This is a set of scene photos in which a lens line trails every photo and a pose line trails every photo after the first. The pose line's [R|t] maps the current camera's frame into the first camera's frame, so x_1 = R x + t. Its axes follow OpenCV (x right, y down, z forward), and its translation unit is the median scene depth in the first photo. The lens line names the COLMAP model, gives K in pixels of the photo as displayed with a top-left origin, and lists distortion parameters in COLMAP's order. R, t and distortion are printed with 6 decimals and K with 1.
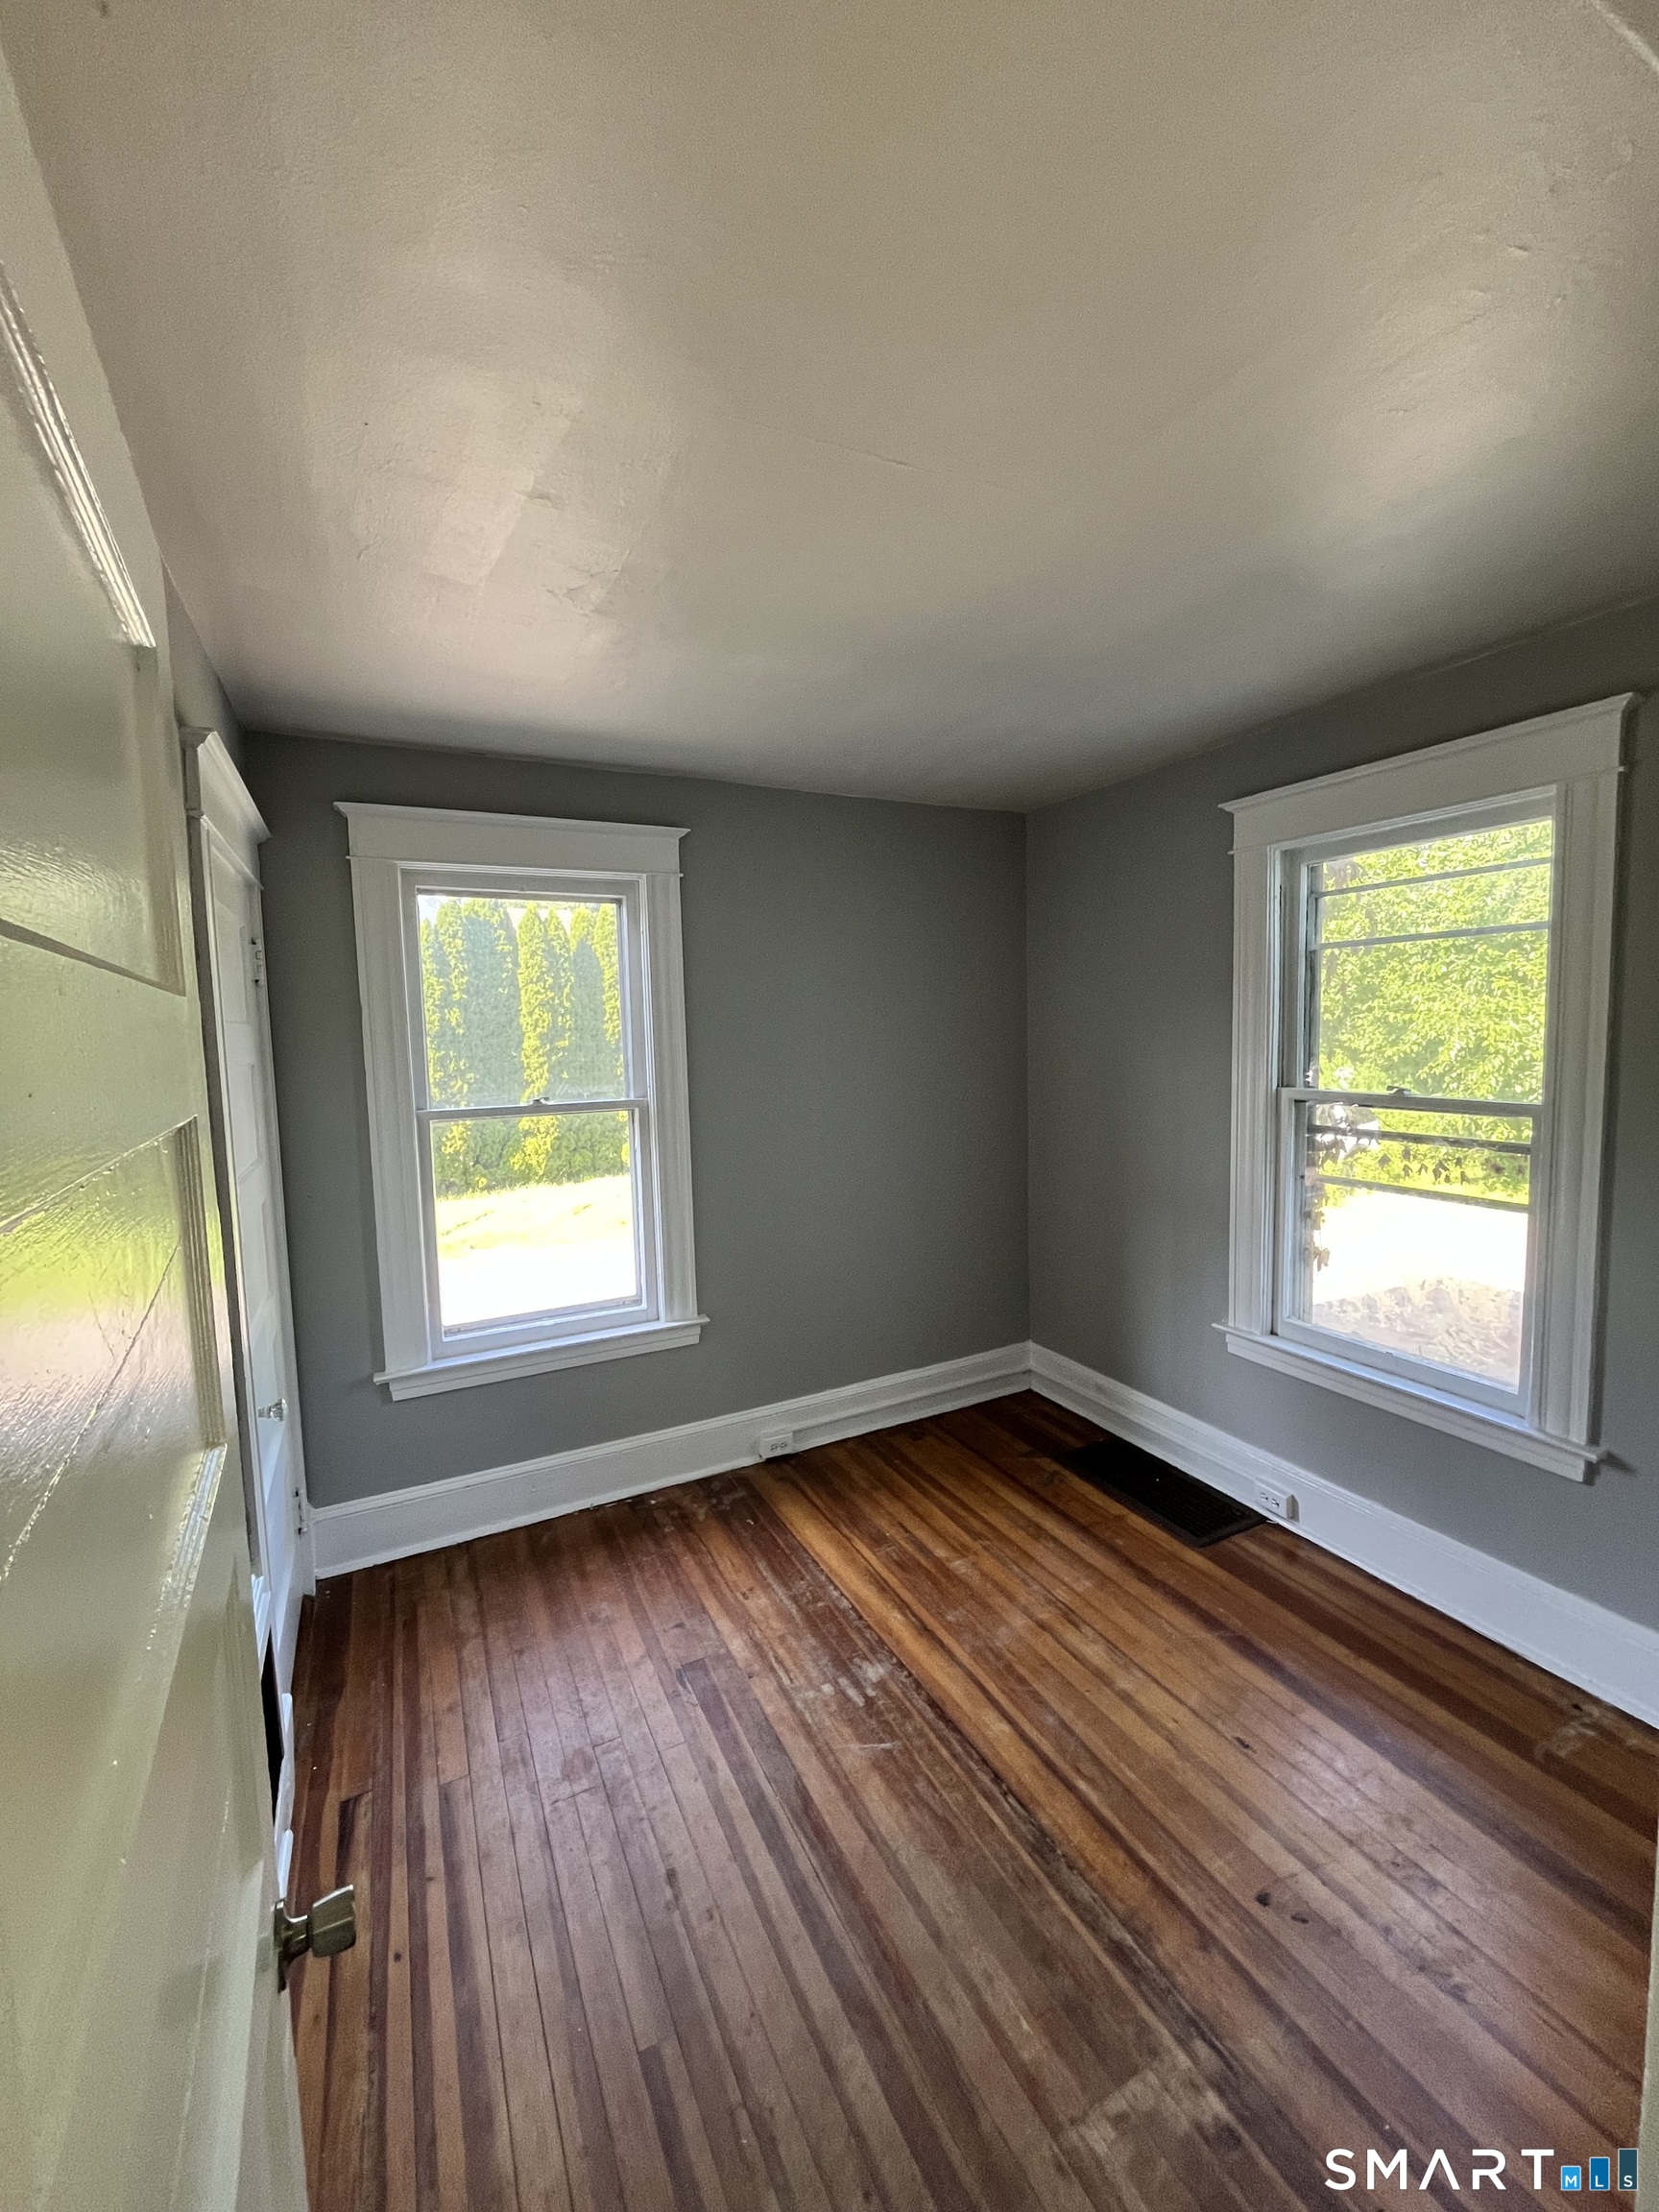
lens RADIAL K [[898.5, 0, 847.0], [0, 898.5, 1100.8], [0, 0, 1]] dist [-0.006982, 0.001348]
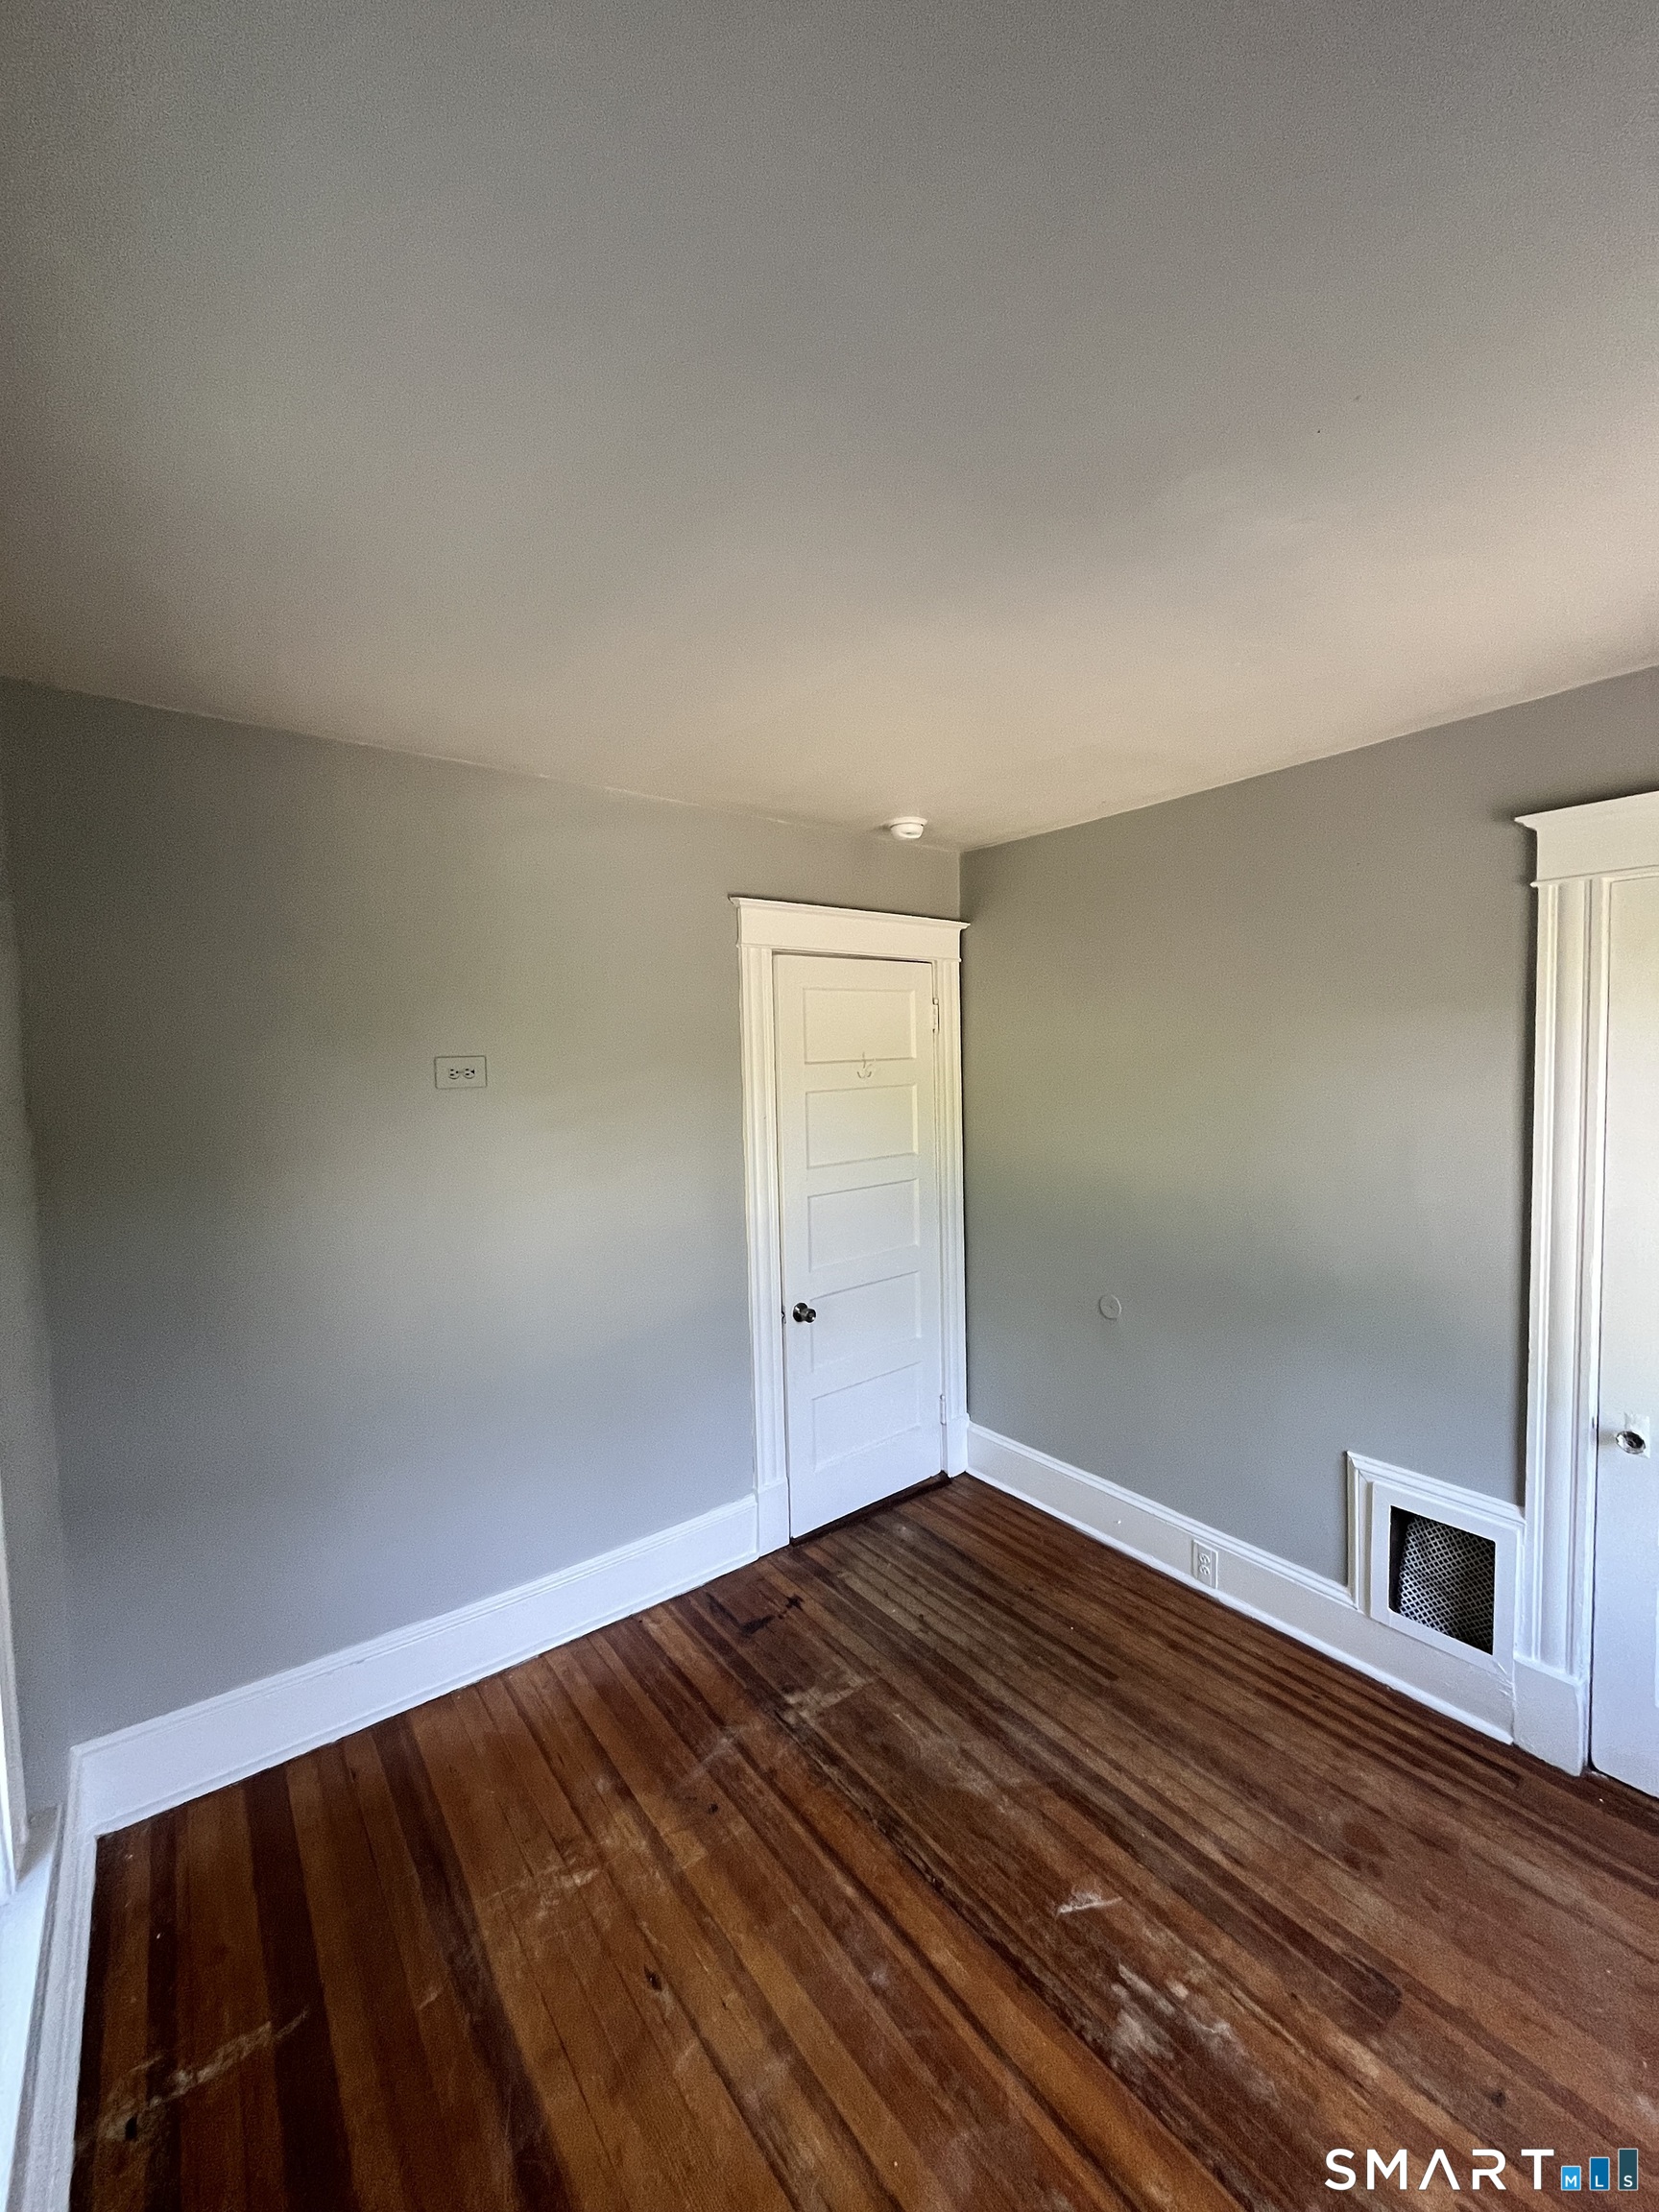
lens RADIAL K [[898.5, 0, 823.9], [0, 898.5, 1117.0], [0, 0, 1]] dist [-0.006982, 0.001348]
pose [[-0.986885, 0.059129, -0.150207, 0.391088], [0.035746, 0.987447, 0.153854, -0.203982], [0.157419, 0.146467, -0.976610, 1.837419]]
